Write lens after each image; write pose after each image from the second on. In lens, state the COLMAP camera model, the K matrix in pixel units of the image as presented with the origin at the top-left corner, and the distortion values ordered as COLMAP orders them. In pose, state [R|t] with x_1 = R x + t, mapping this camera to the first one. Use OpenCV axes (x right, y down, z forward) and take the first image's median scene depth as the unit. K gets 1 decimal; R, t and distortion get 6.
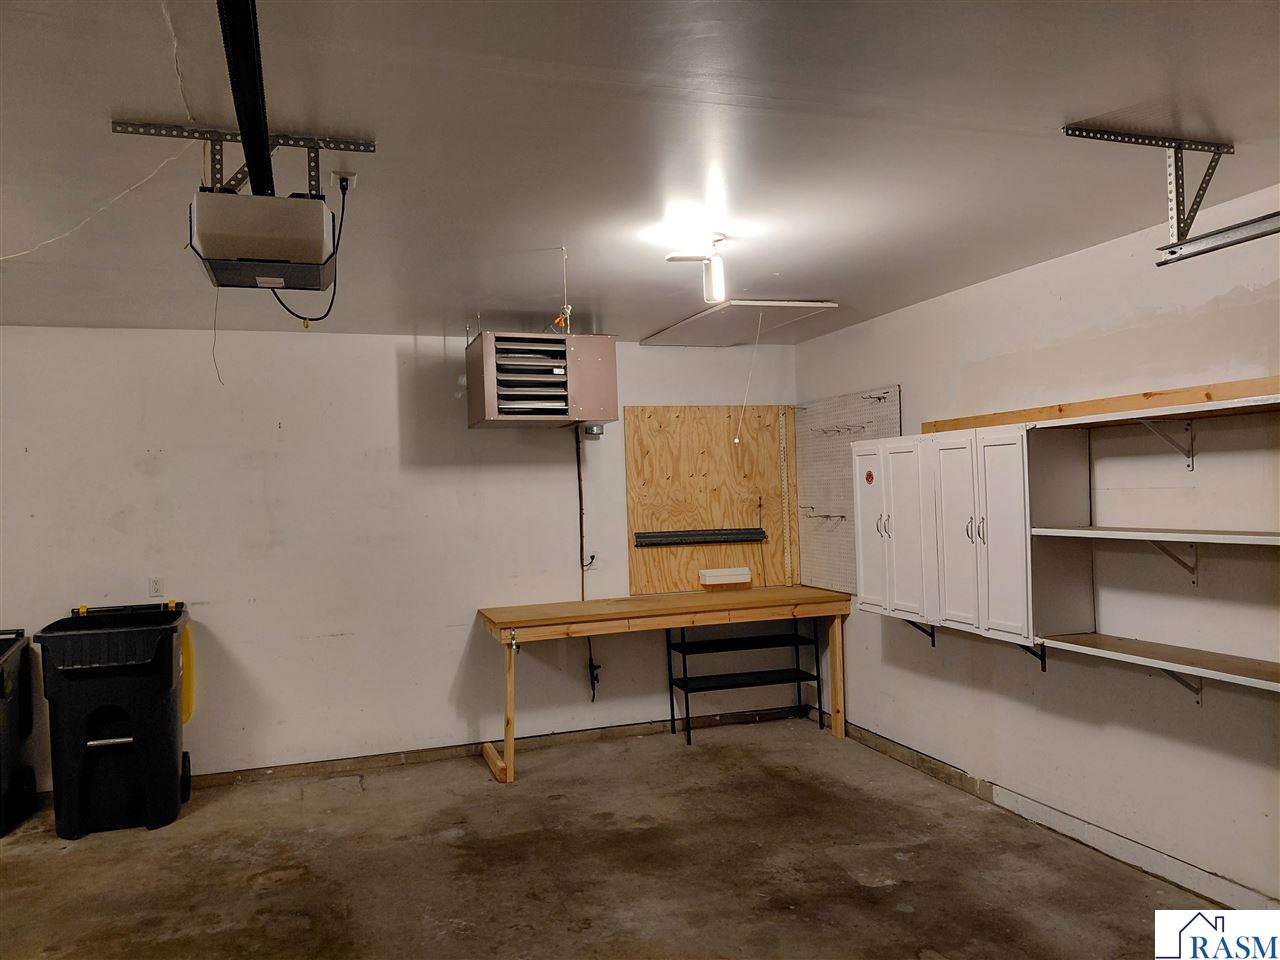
lens RADIAL K [[950.7, 0, 640.0], [0, 950.7, 480.0], [0, 0, 1]] dist [0.002775, -0.047082]
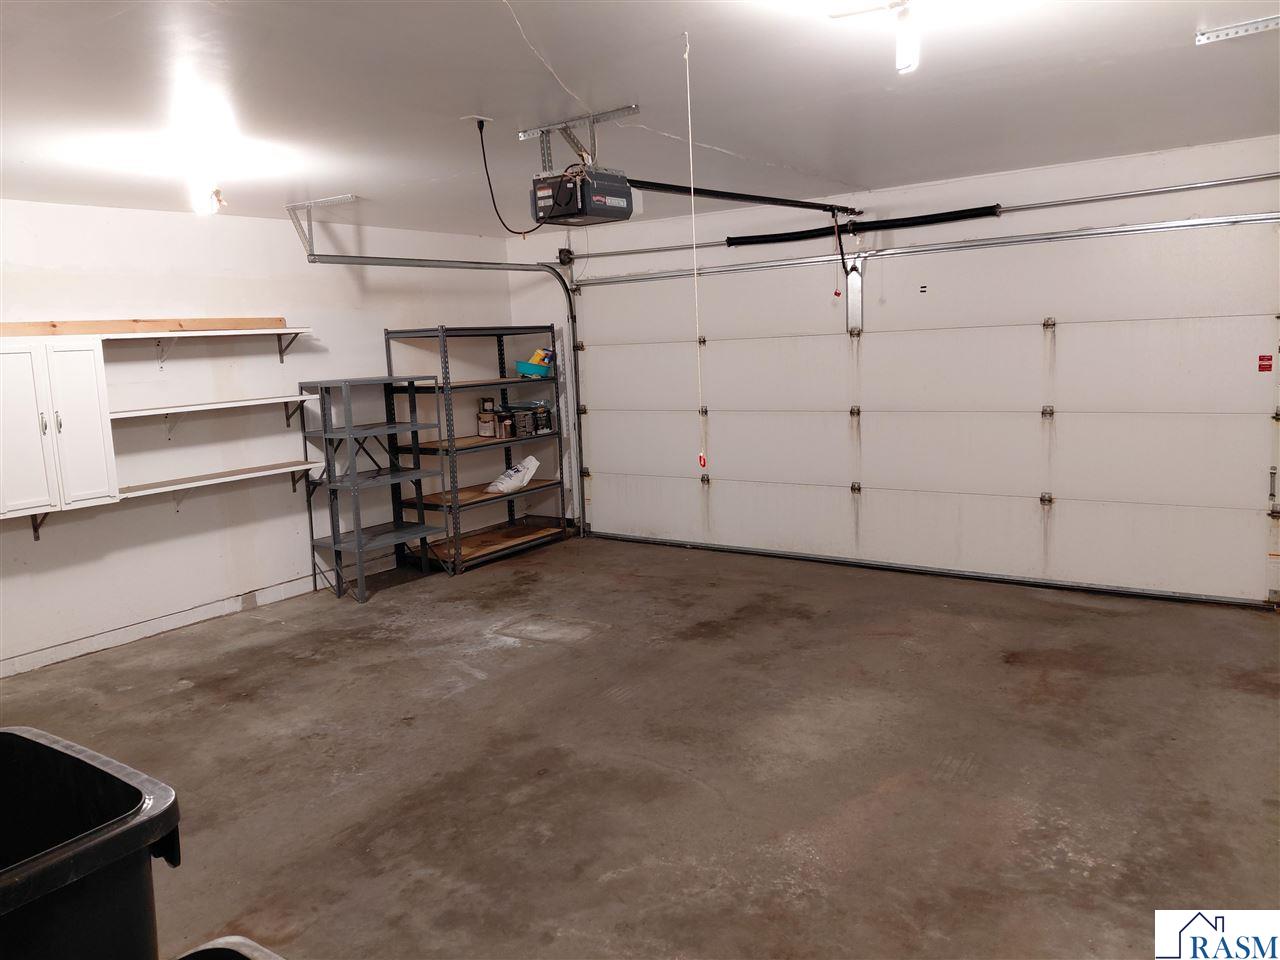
lens RADIAL K [[950.7, 0, 640.0], [0, 950.7, 480.0], [0, 0, 1]] dist [0.002775, -0.047082]
pose [[-0.578462, -0.068566, 0.812823, -1.185381], [0.054464, 0.990991, 0.122356, 0.021244], [-0.813889, 0.115047, -0.569516, 1.238334]]
